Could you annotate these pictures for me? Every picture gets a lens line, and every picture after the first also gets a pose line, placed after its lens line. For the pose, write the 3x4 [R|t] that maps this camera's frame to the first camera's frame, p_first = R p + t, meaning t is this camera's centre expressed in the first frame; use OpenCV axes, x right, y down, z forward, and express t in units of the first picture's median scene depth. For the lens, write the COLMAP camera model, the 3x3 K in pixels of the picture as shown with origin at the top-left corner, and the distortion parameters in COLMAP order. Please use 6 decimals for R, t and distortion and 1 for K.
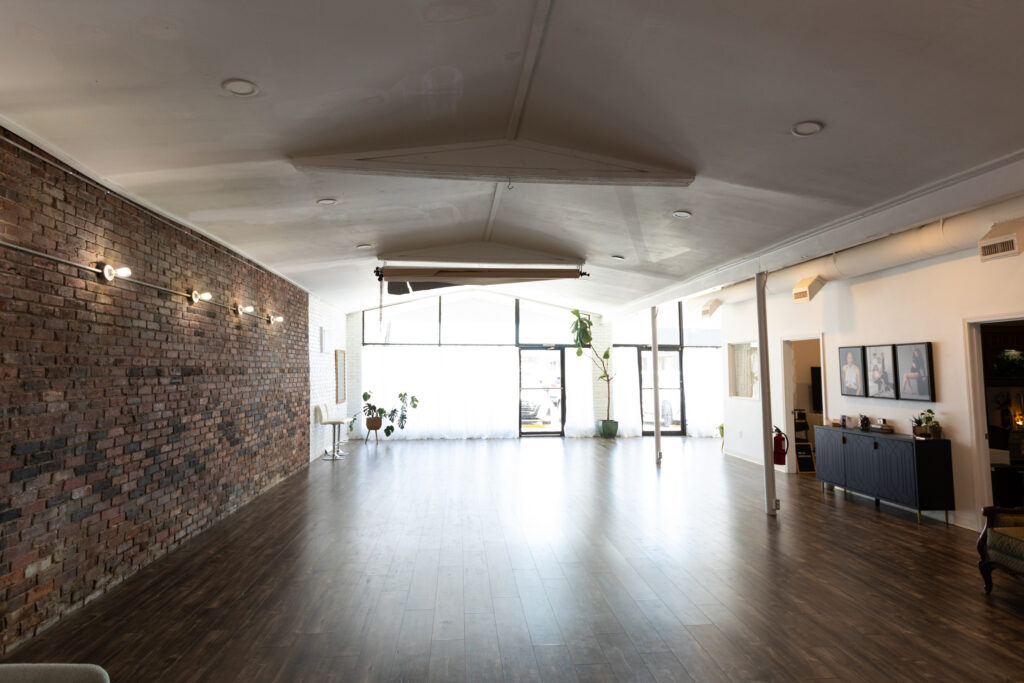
lens RADIAL K [[563.9, 0, 517.4], [0, 563.9, 315.6], [0, 0, 1]] dist [0.003134, -0.001369]
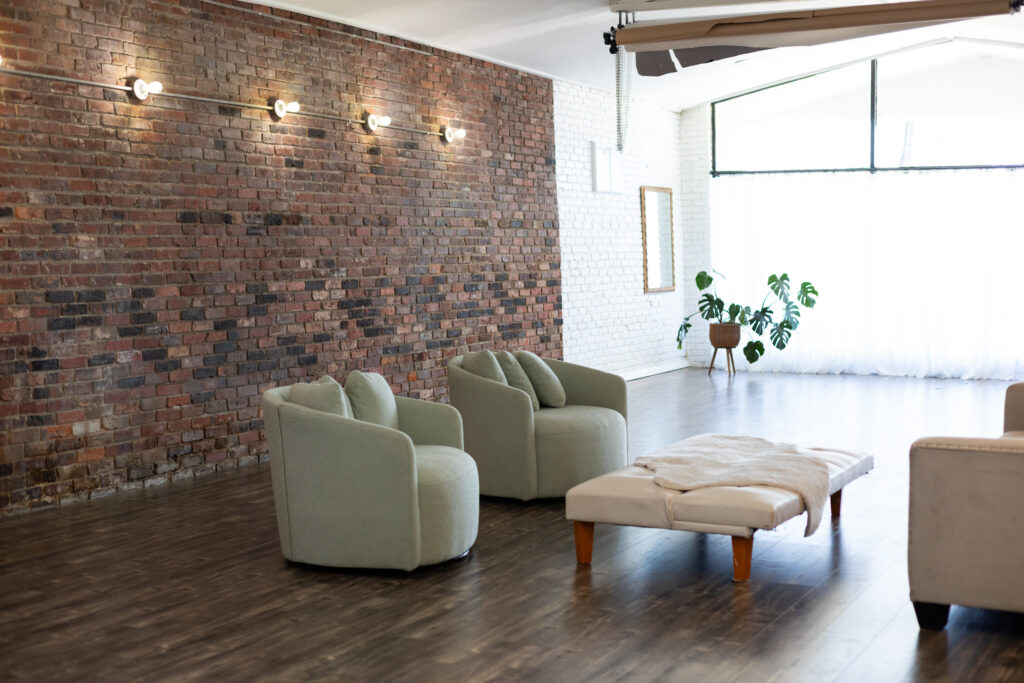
lens RADIAL K [[1471.4, 0, 512.0], [0, 1471.4, 341.5], [0, 0, 1]] dist [-0.004427, -0.054909]
pose [[0.842233, 0.033562, -0.538068, 0.639261], [0.053808, 0.987844, 0.145842, 0.000241], [0.536422, -0.151785, 0.830188, -0.368868]]
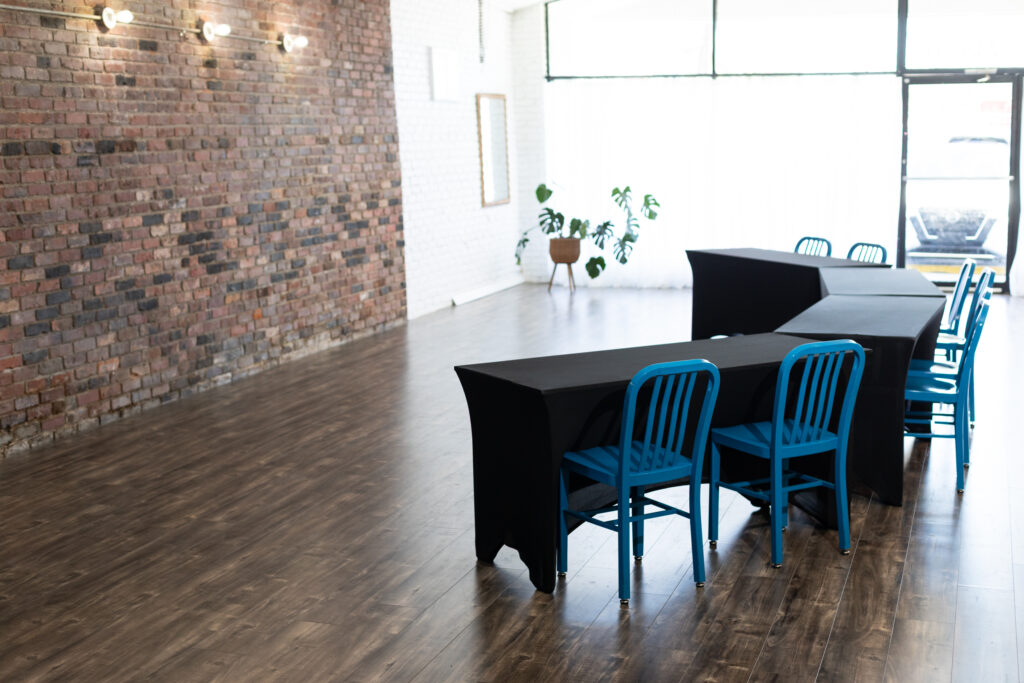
lens RADIAL K [[1476.7, 0, 512.0], [0, 1476.7, 341.5], [0, 0, 1]] dist [-0.008158, -0.042734]
pose [[0.915772, 0.049961, -0.398579, 0.454069], [0.046018, 0.972655, 0.227651, -0.036888], [0.399053, -0.226818, 0.888431, -0.280702]]
